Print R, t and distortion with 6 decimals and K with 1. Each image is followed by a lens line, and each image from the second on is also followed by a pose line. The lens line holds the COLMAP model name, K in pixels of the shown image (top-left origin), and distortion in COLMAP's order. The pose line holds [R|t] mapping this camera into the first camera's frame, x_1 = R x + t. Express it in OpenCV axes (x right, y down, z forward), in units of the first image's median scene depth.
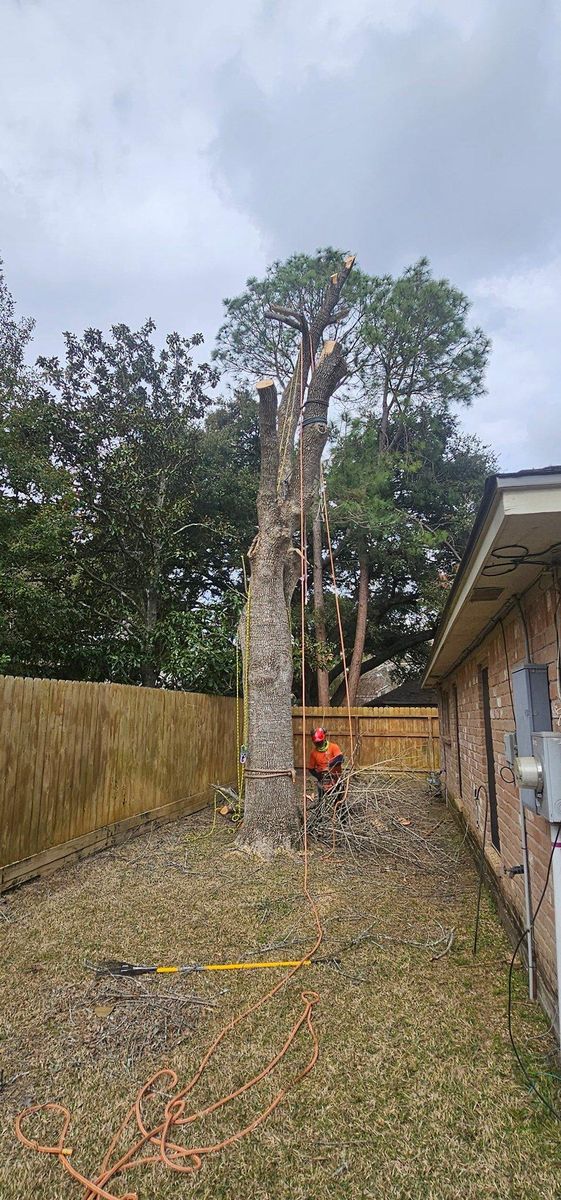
lens RADIAL K [[595.4, 0, 280.5], [0, 595.4, 600.0], [0, 0, 1]] dist [-0.002258, 0.000291]
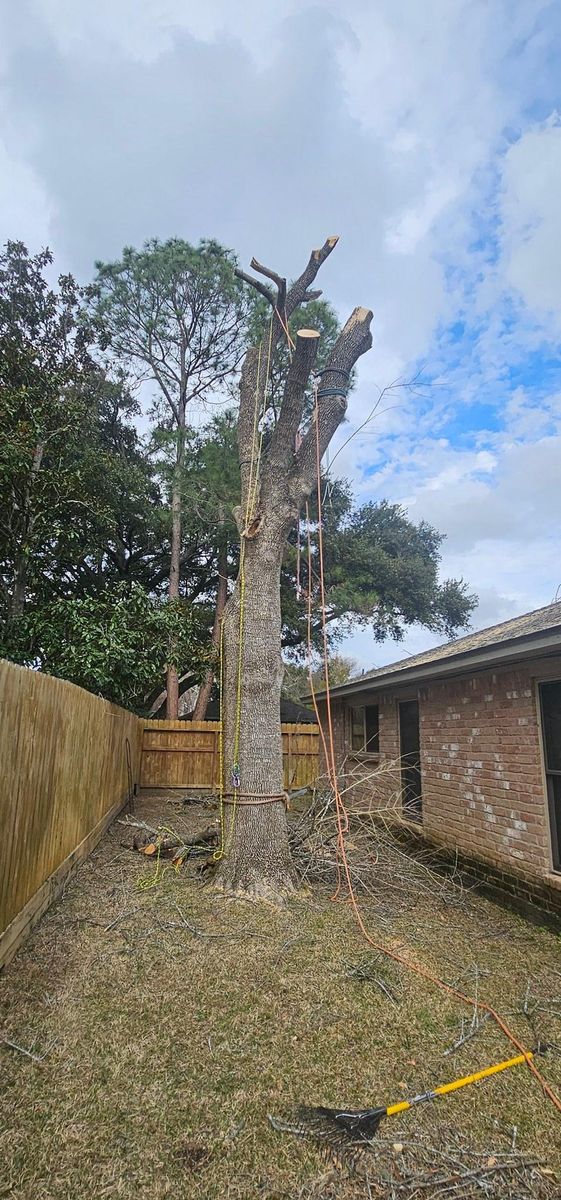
lens RADIAL K [[595.4, 0, 280.5], [0, 595.4, 600.0], [0, 0, 1]] dist [-0.002258, 0.000291]
pose [[0.934581, 0.089822, 0.344225, -0.146804], [-0.081051, 0.995914, -0.039818, 0.022955], [-0.346395, 0.009313, 0.938043, 0.102984]]
